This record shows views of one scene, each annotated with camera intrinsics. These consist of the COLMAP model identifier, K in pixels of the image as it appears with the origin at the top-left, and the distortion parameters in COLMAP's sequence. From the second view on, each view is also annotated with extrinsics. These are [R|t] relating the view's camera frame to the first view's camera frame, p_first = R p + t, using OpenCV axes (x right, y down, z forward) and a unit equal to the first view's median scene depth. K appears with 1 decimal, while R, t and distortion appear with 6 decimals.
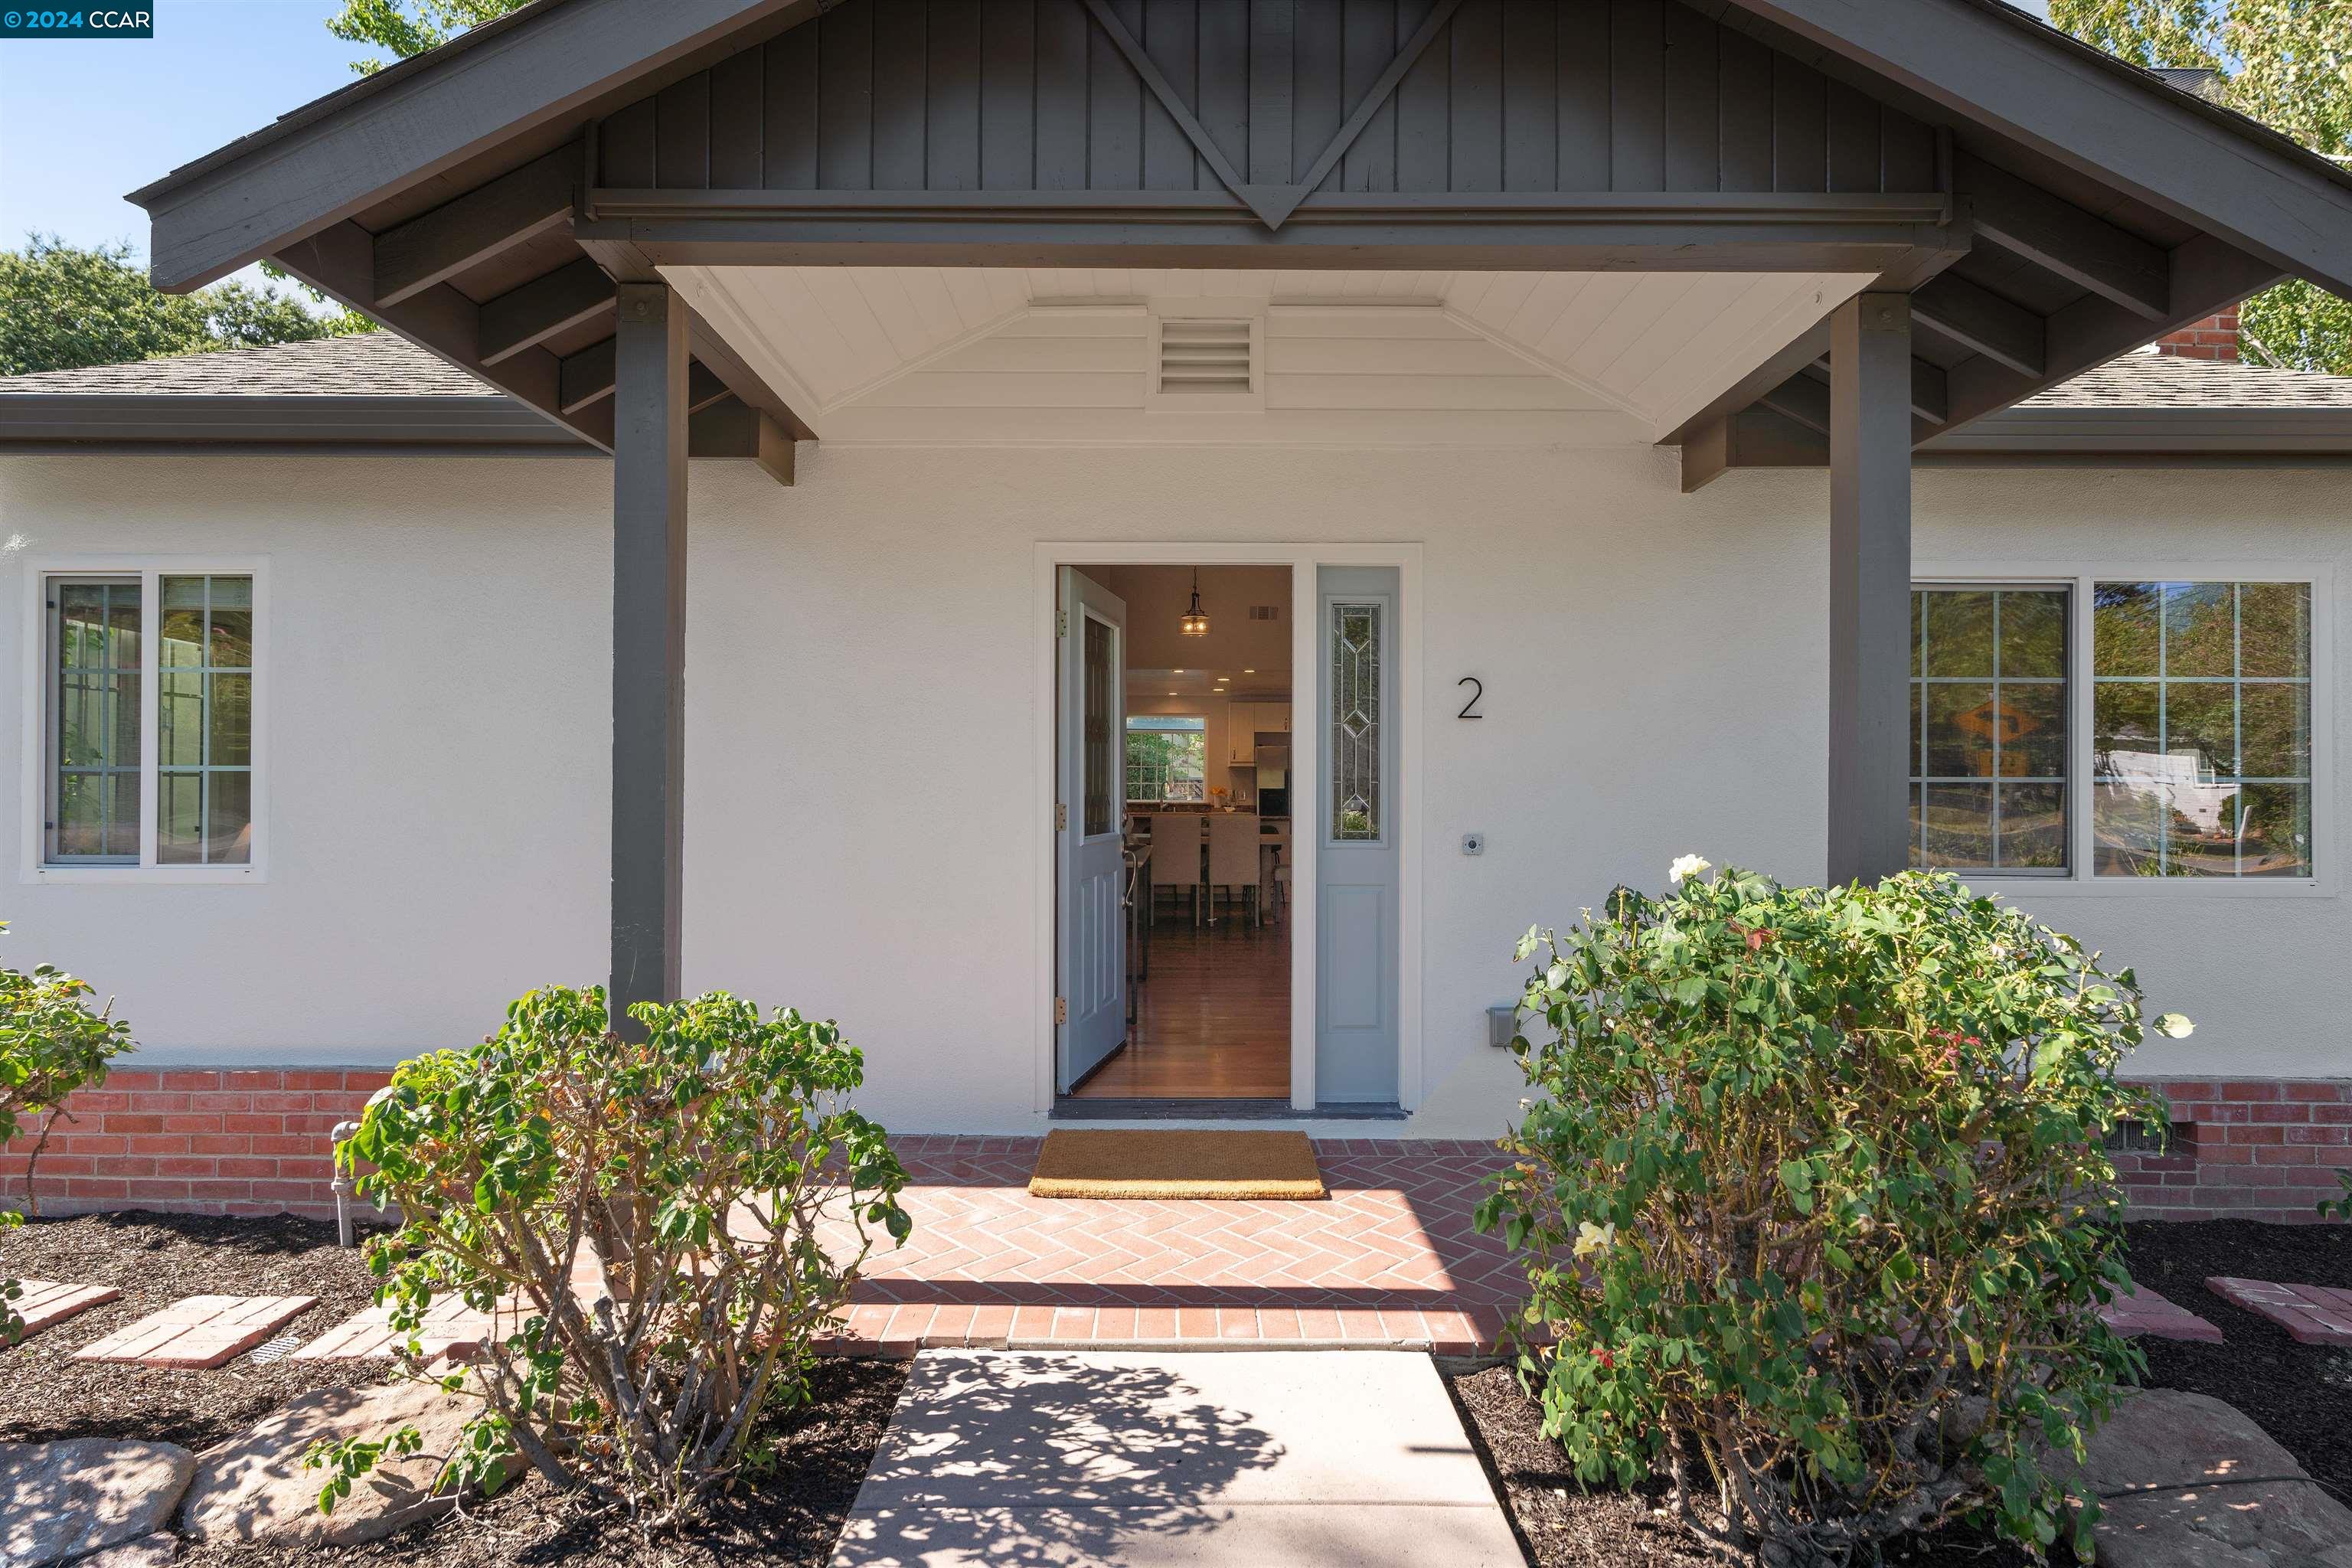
lens RADIAL K [[1174.3, 0, 1176.0], [0, 1174.3, 784.0], [0, 0, 1]] dist [0.000029, -0.000004]
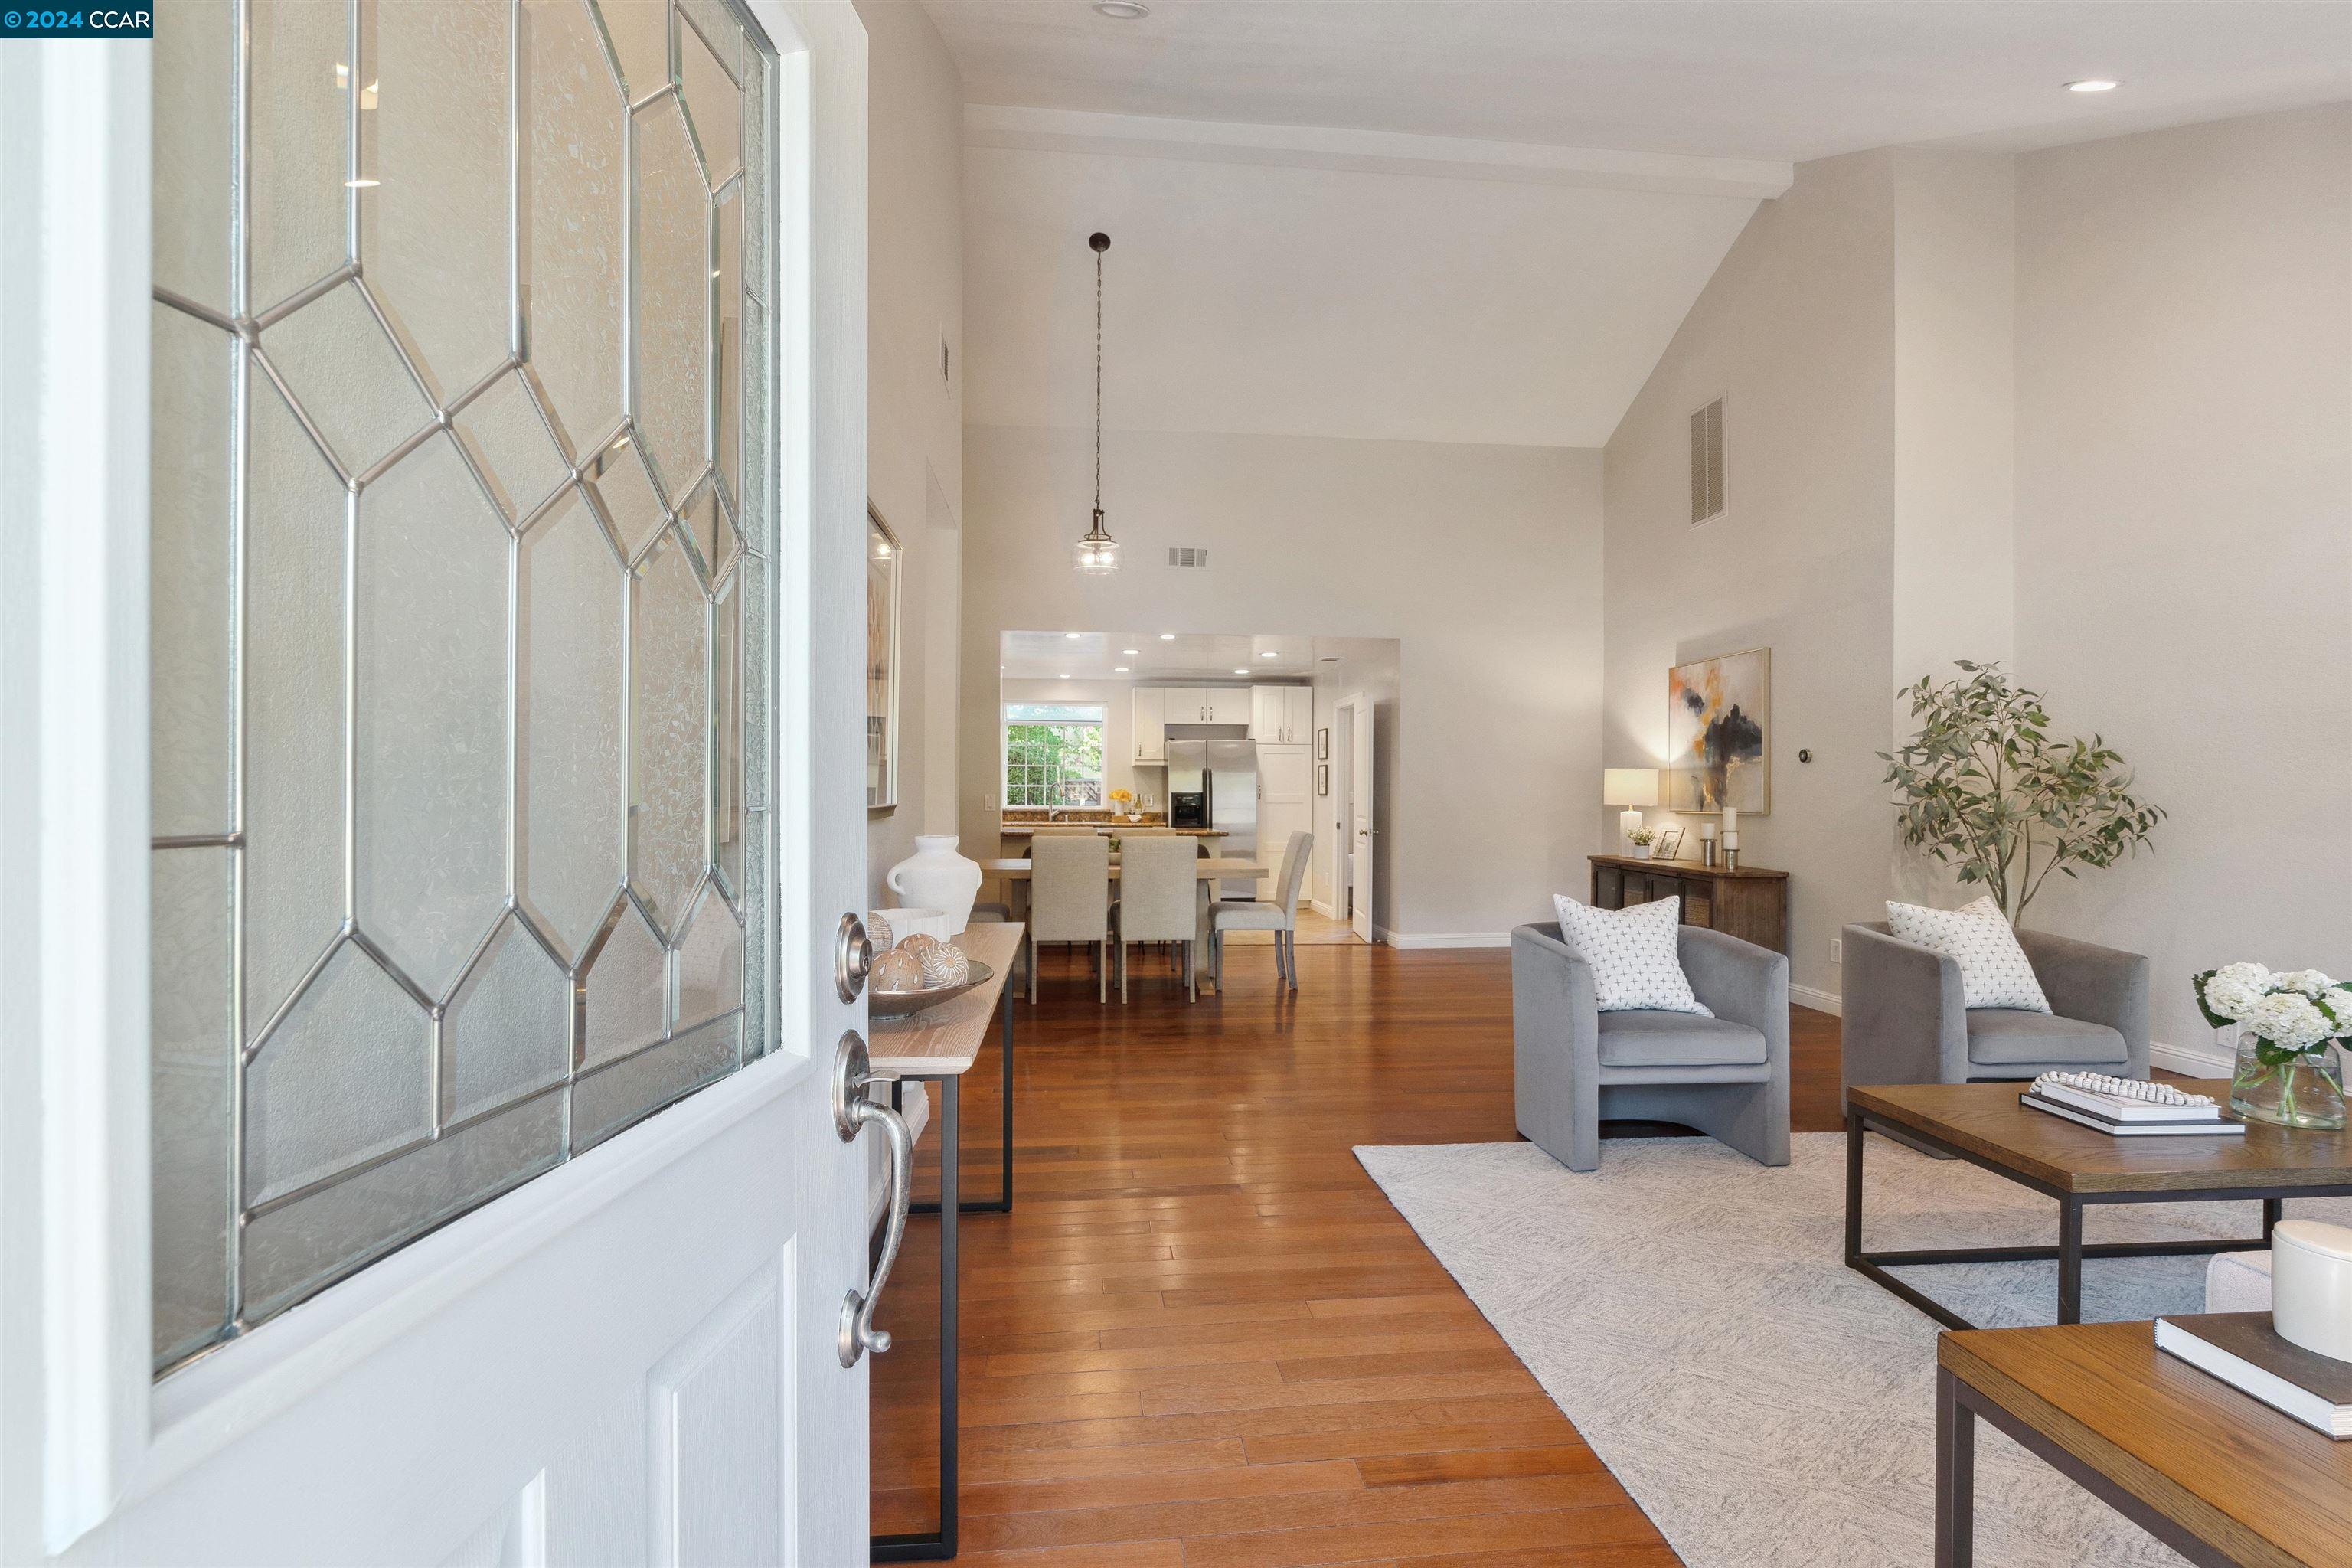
lens RADIAL K [[1058.7, 0, 1171.4], [0, 1058.7, 791.4], [0, 0, 1]] dist [-0.000658, 0.000156]
pose [[0.995122, -0.000172, 0.098653, -0.001580], [-0.000310, 0.999988, 0.004870, -0.000009], [-0.098652, -0.004877, 0.995110, 0.270741]]
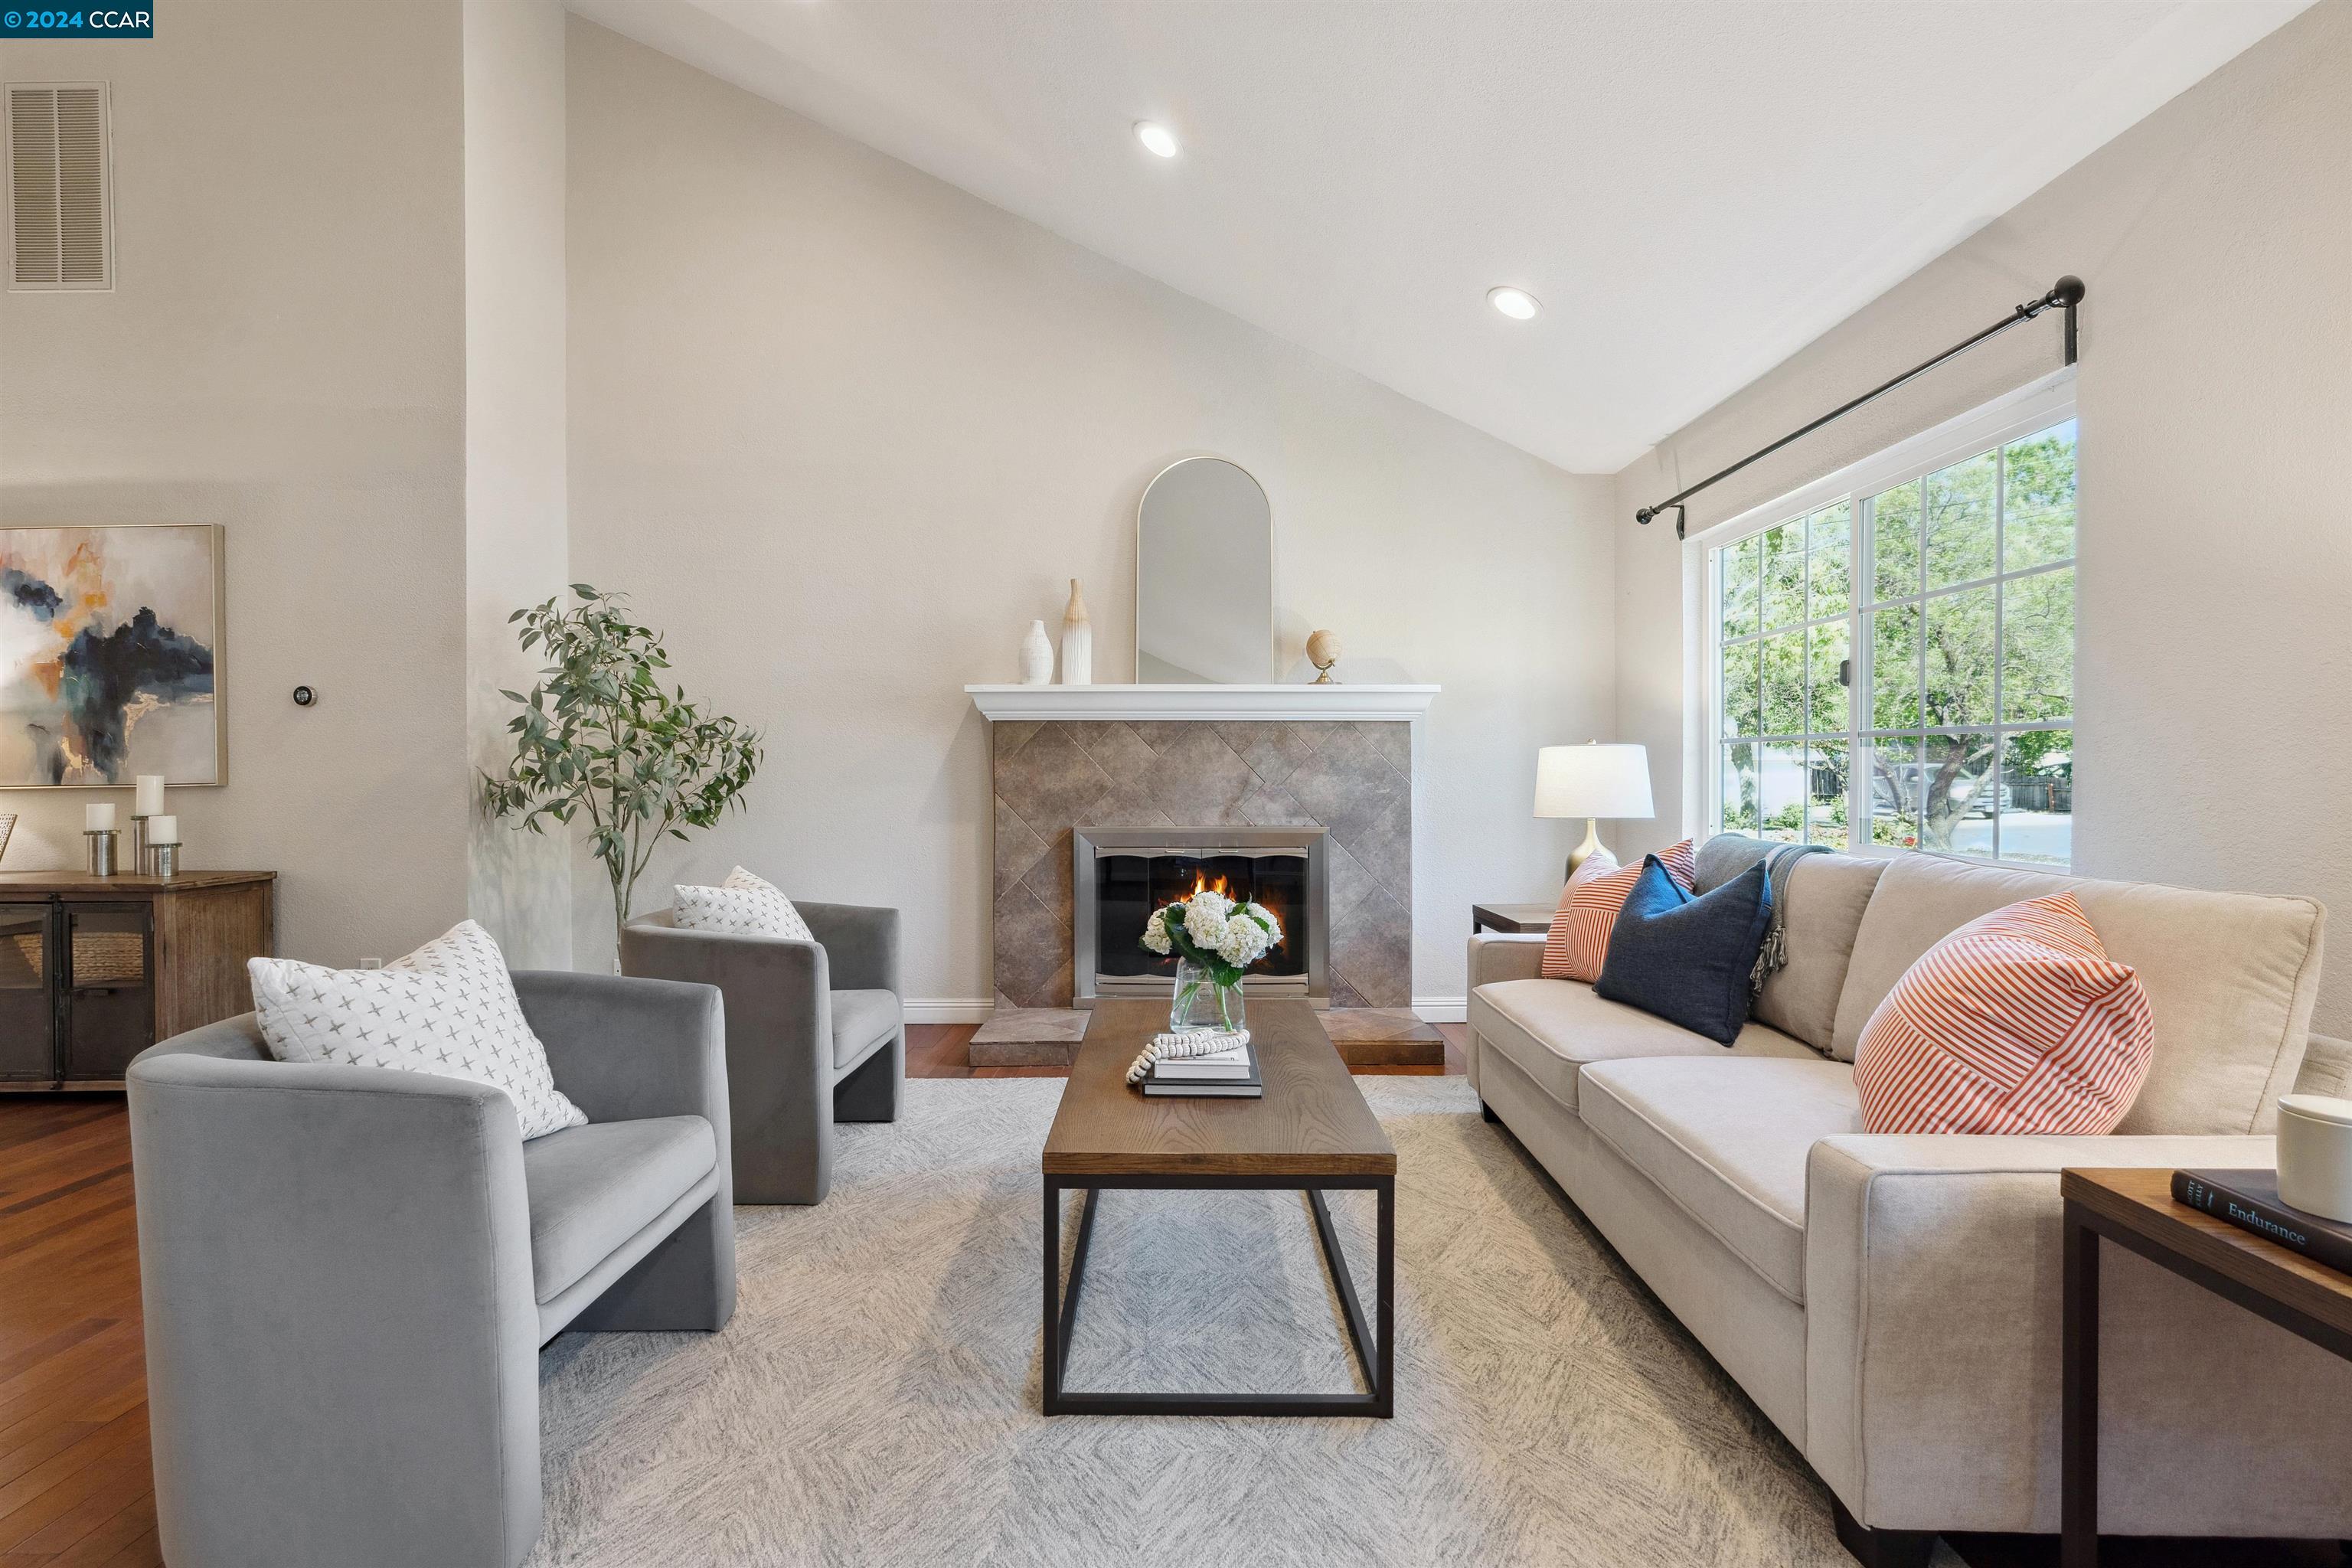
lens RADIAL K [[1060.5, 0, 1176.0], [0, 1060.5, 784.0], [0, 0, 1]] dist [-0.007350, 0.000380]
pose [[0.012509, -0.018127, 0.999757, 0.011204], [0.003727, 0.999830, 0.018081, 0.007180], [-0.999915, 0.003500, 0.012574, 0.427208]]
